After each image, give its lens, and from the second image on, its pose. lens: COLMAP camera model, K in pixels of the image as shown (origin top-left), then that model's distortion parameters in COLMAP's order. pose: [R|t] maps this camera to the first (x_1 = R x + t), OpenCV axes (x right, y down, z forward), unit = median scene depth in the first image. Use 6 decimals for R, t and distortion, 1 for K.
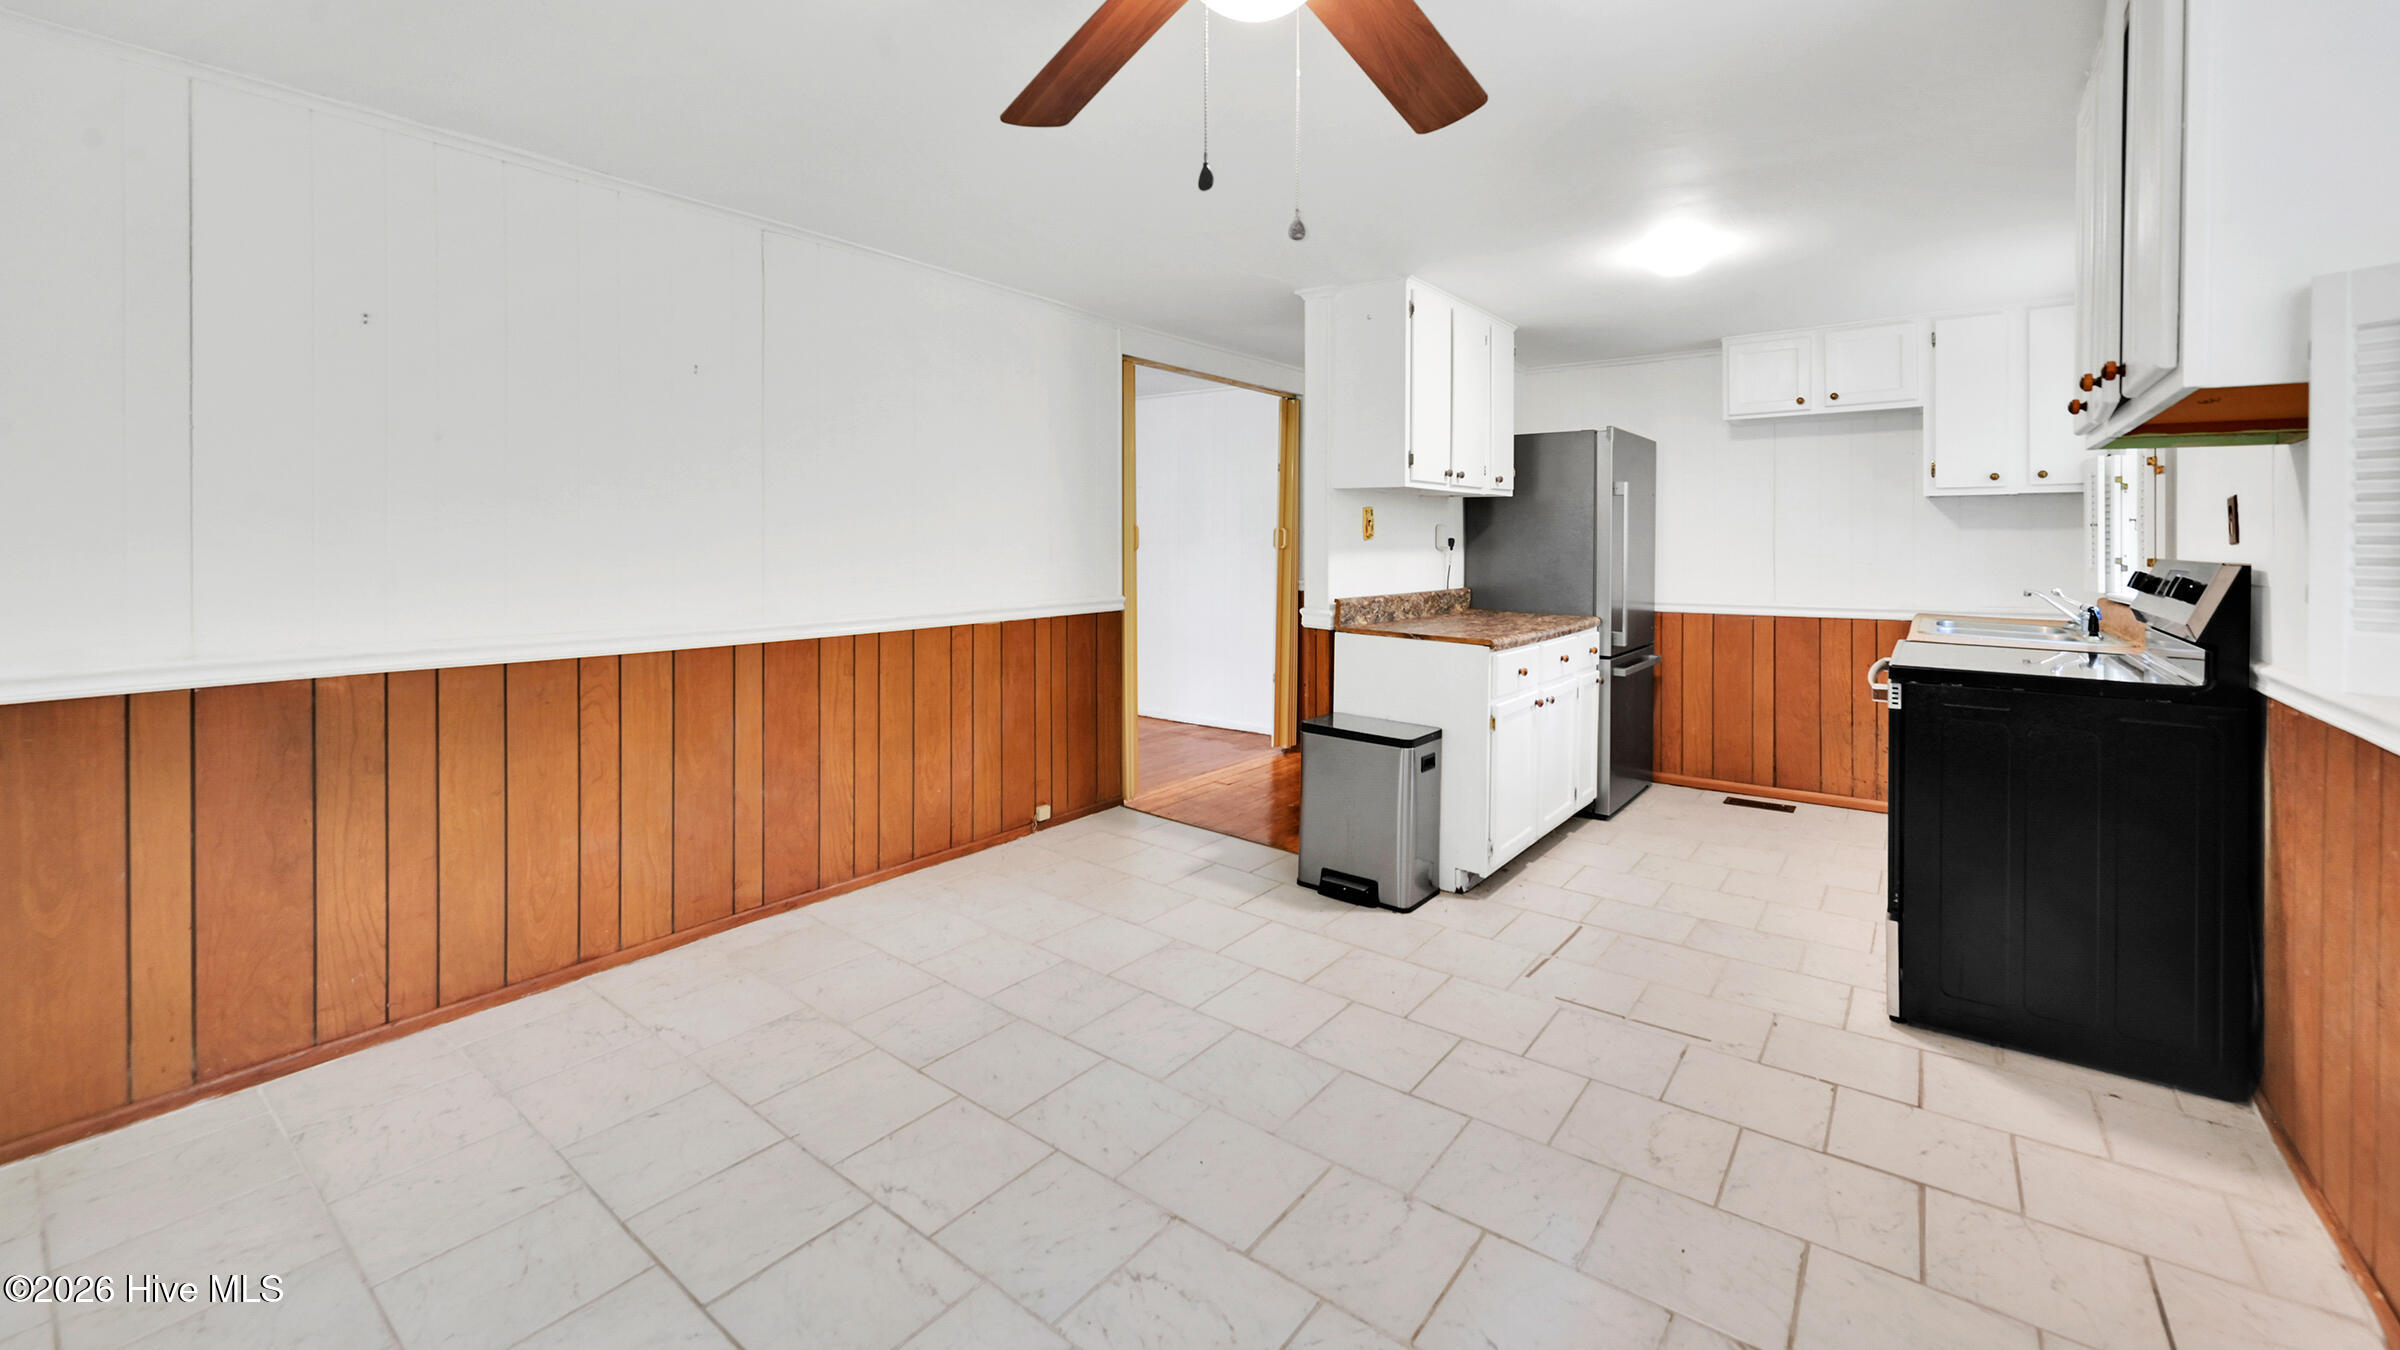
lens RADIAL K [[948.8, 0, 1256.6], [0, 948.8, 539.1], [0, 0, 1]] dist [-0.001726, -0.000094]
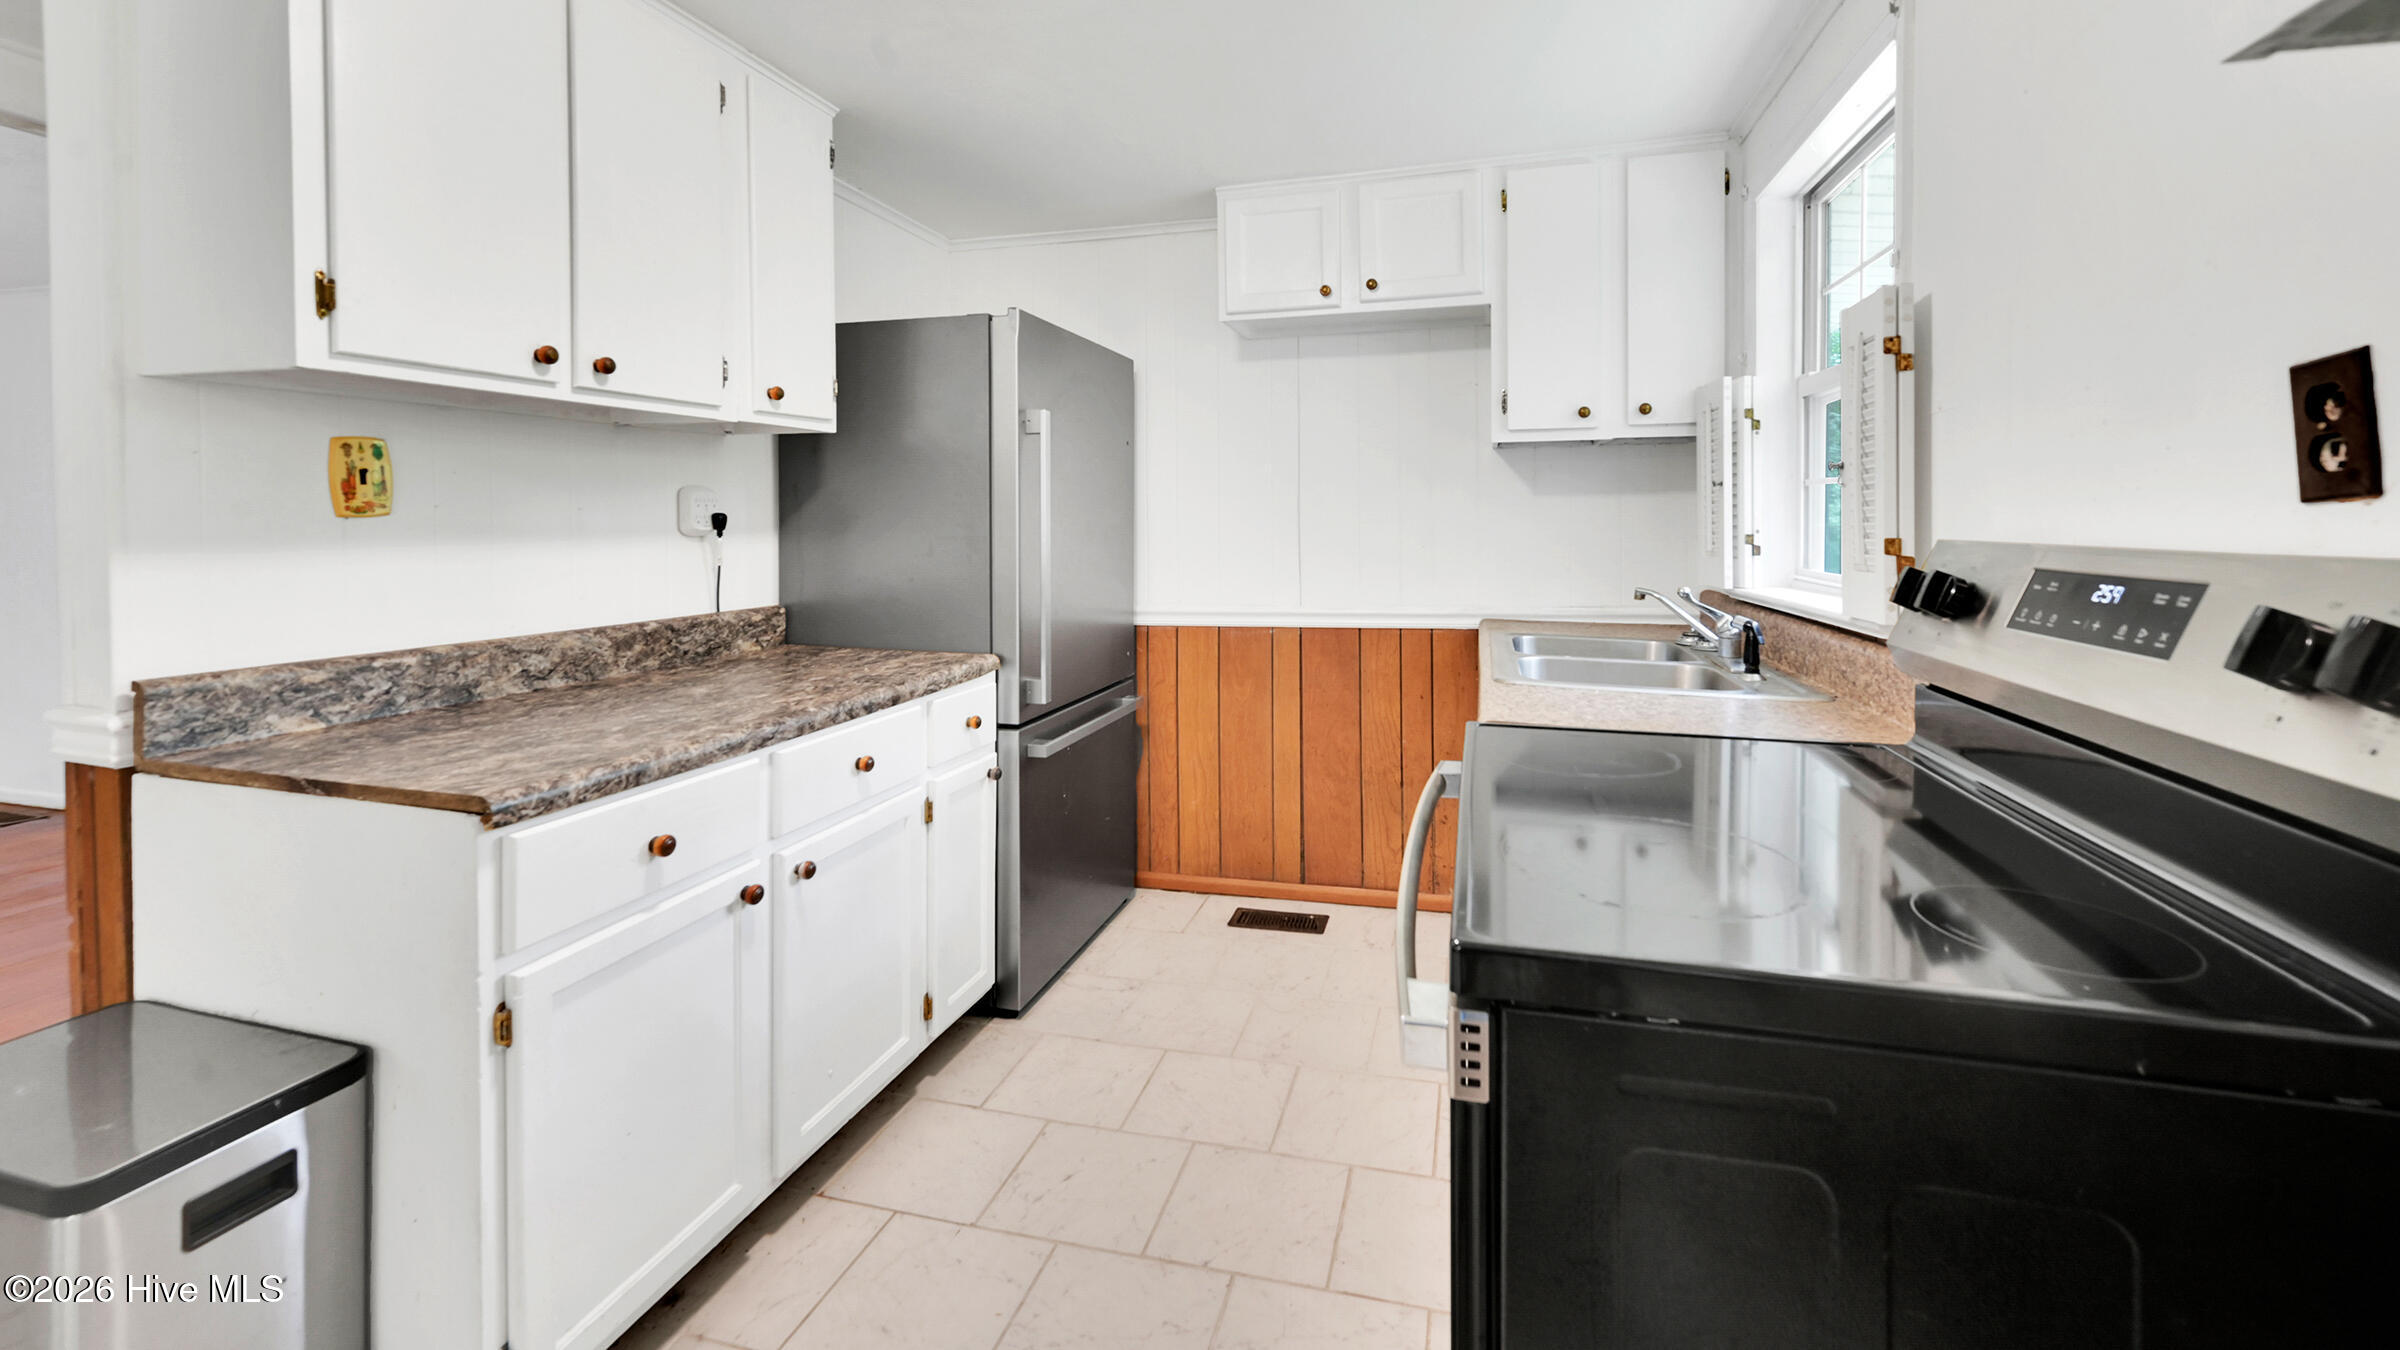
lens RADIAL K [[948.8, 0, 1238.6], [0, 948.8, 530.3], [0, 0, 1]] dist [-0.001726, -0.000094]
pose [[0.930997, -0.013717, 0.364770, 0.291323], [0.009199, 0.999858, 0.014120, 0.003831], [-0.364912, -0.009790, 0.930991, 0.438191]]
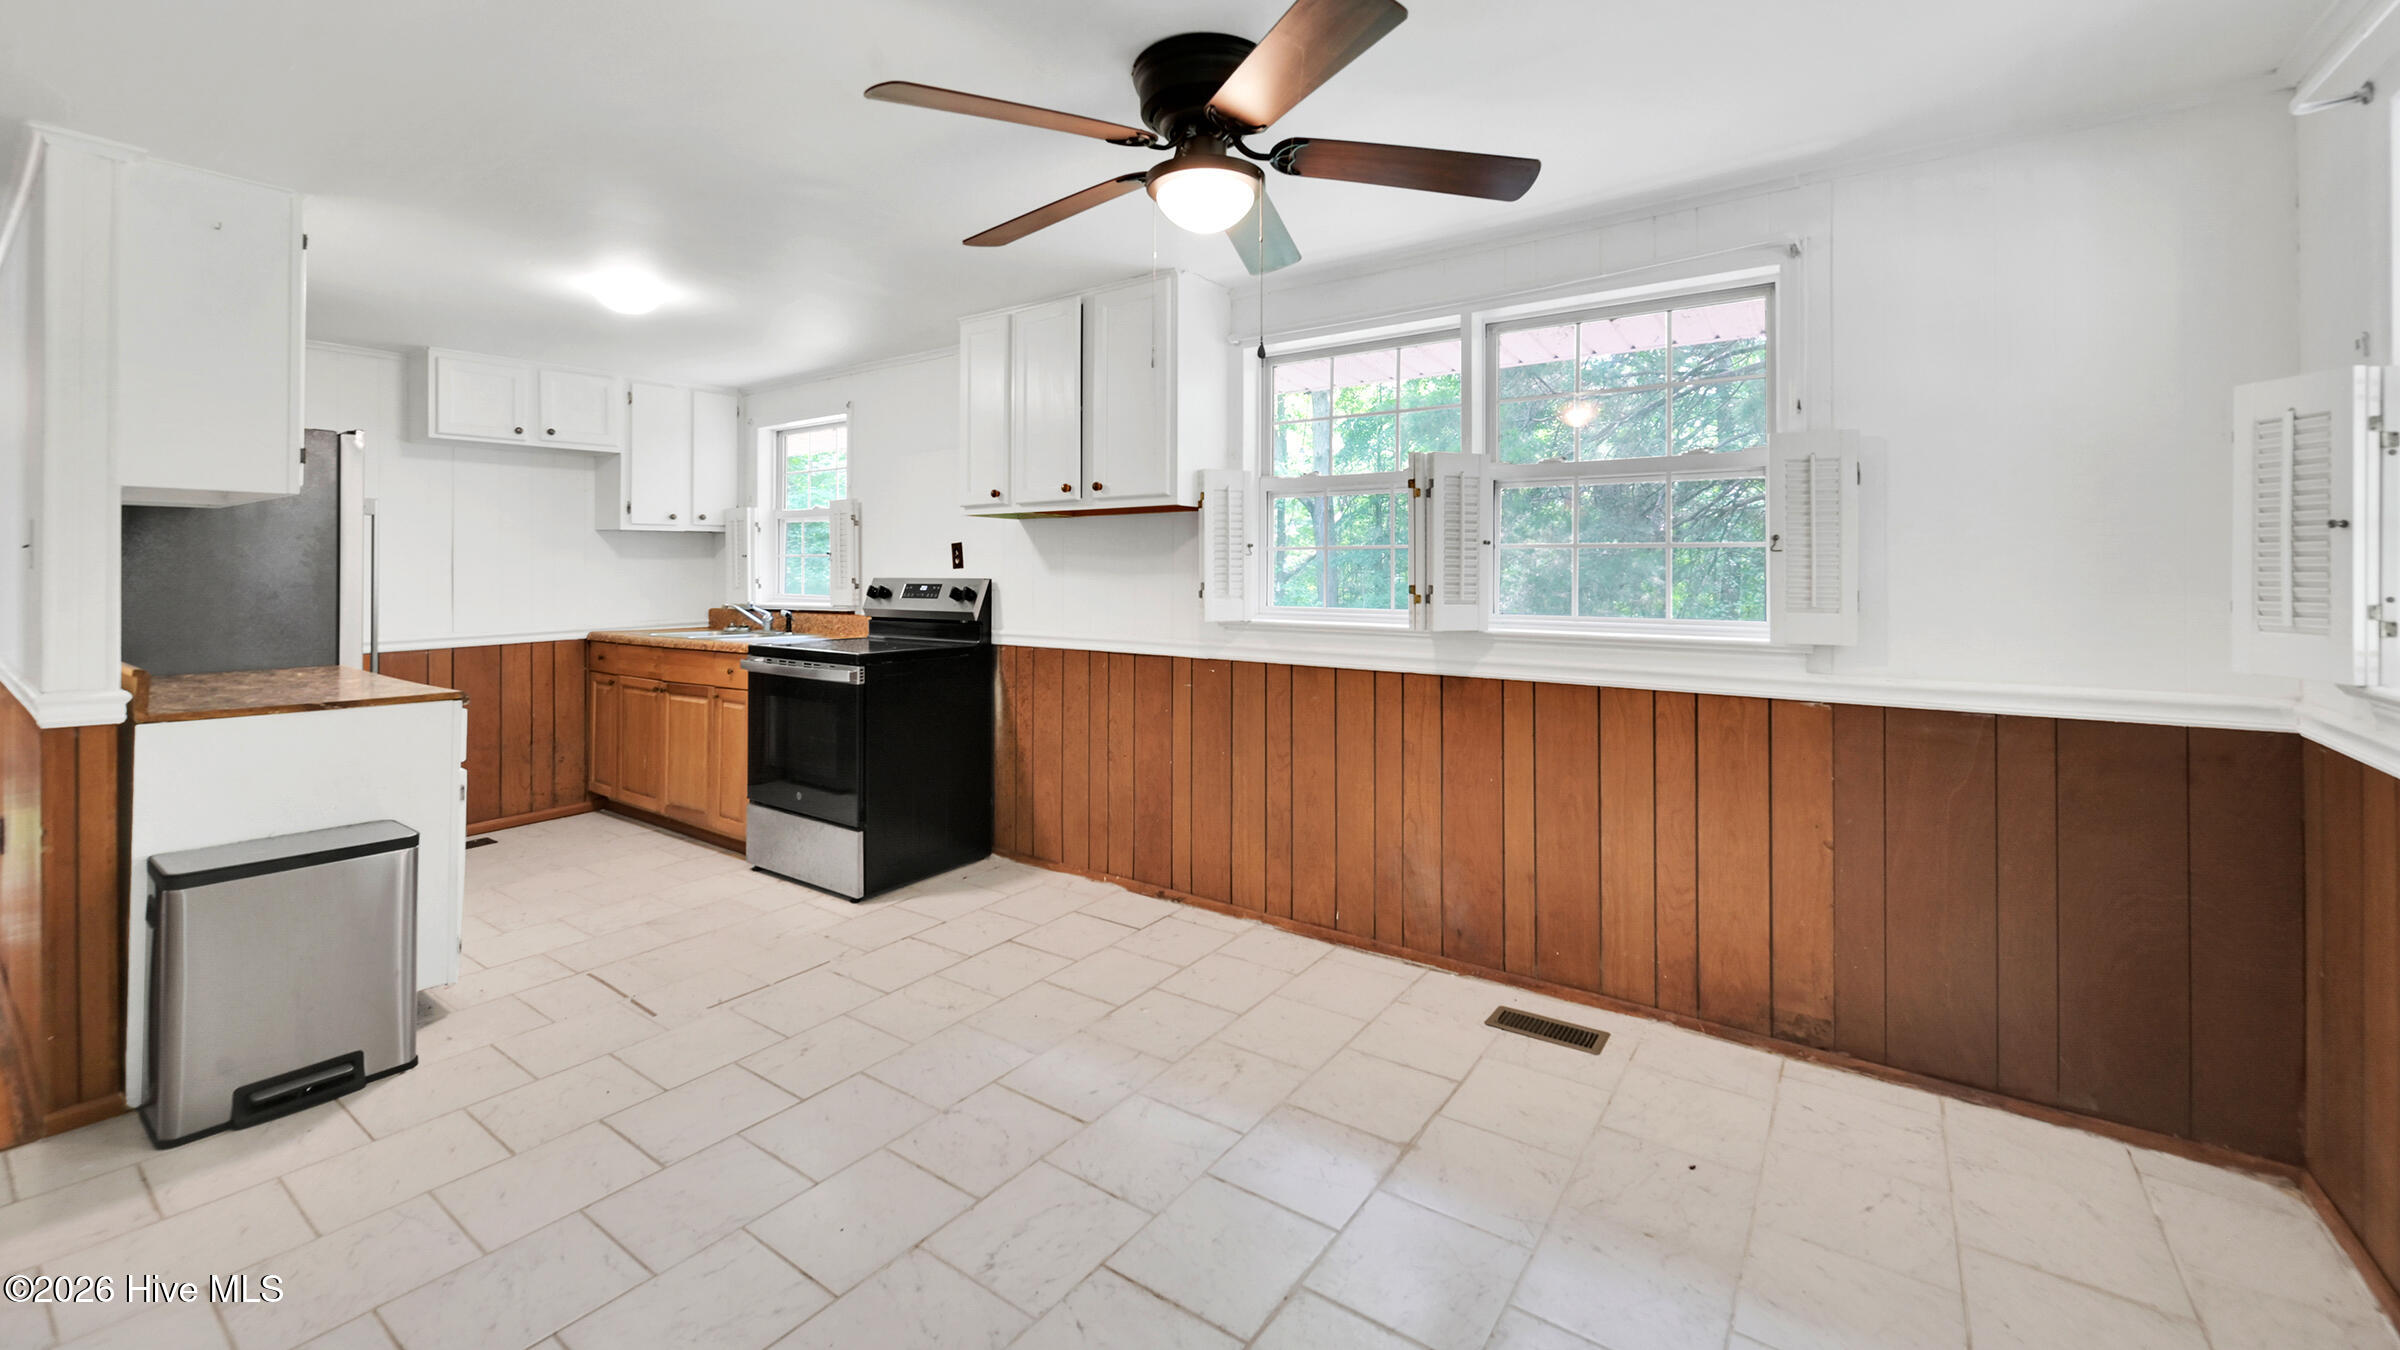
lens RADIAL K [[948.8, 0, 1176.0], [0, 948.8, 565.8], [0, 0, 1]] dist [-0.001726, -0.000094]
pose [[0.011536, -0.003479, 0.999927, -0.439599], [0.001934, 0.999992, 0.003457, -0.003337], [-0.999932, 0.001894, 0.011543, 0.289026]]
